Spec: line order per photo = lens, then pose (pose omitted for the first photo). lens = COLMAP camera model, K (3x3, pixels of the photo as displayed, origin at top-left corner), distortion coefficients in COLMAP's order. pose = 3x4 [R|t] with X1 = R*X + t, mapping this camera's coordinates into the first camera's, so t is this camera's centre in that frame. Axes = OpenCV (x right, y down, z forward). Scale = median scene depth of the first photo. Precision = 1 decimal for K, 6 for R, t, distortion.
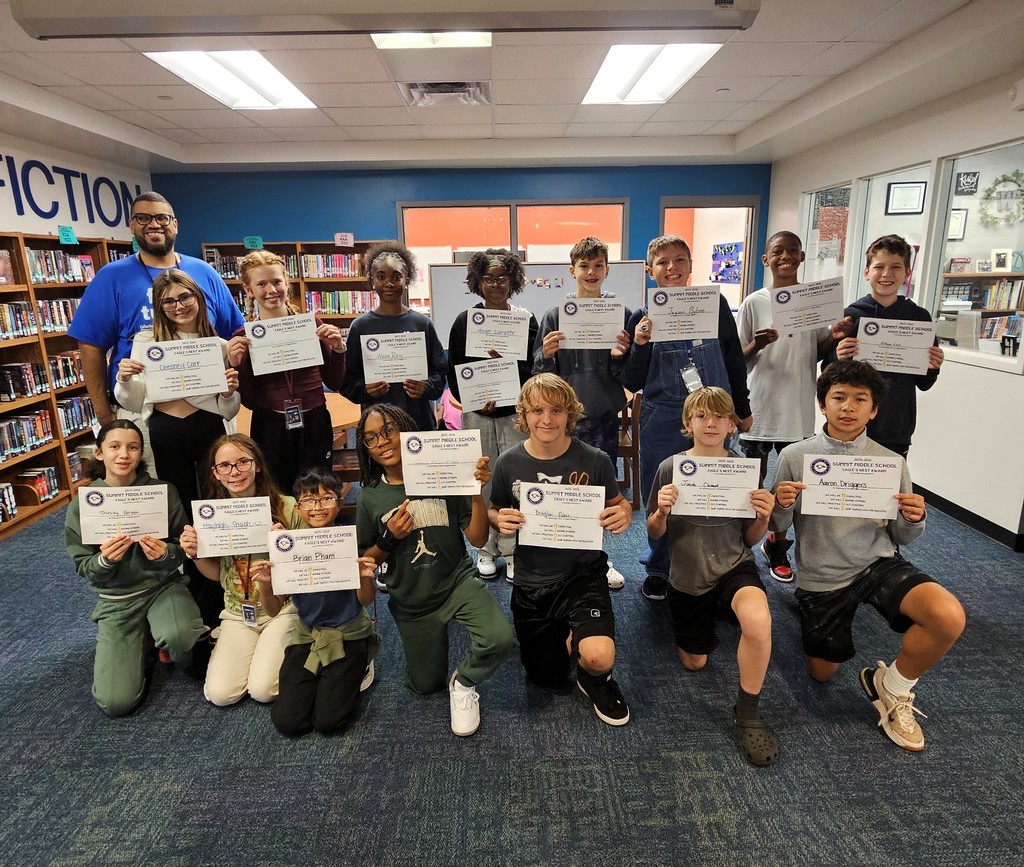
lens RADIAL K [[648.8, 0, 528.3], [0, 648.8, 440.5], [0, 0, 1]] dist [-0.013115, 0.006078]
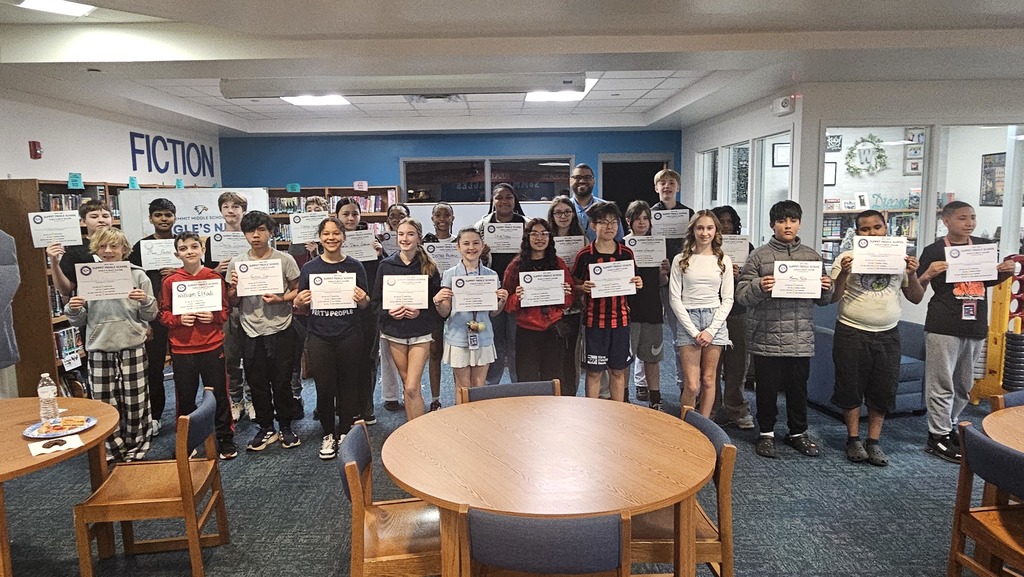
lens RADIAL K [[705.2, 0, 515.6], [0, 705.2, 293.0], [0, 0, 1]] dist [0.003342, -0.012276]
pose [[0.999728, 0.004937, -0.022787, 0.083618], [-0.007857, 0.991494, -0.129914, 0.114024], [0.021952, 0.130058, 0.991263, -0.479803]]
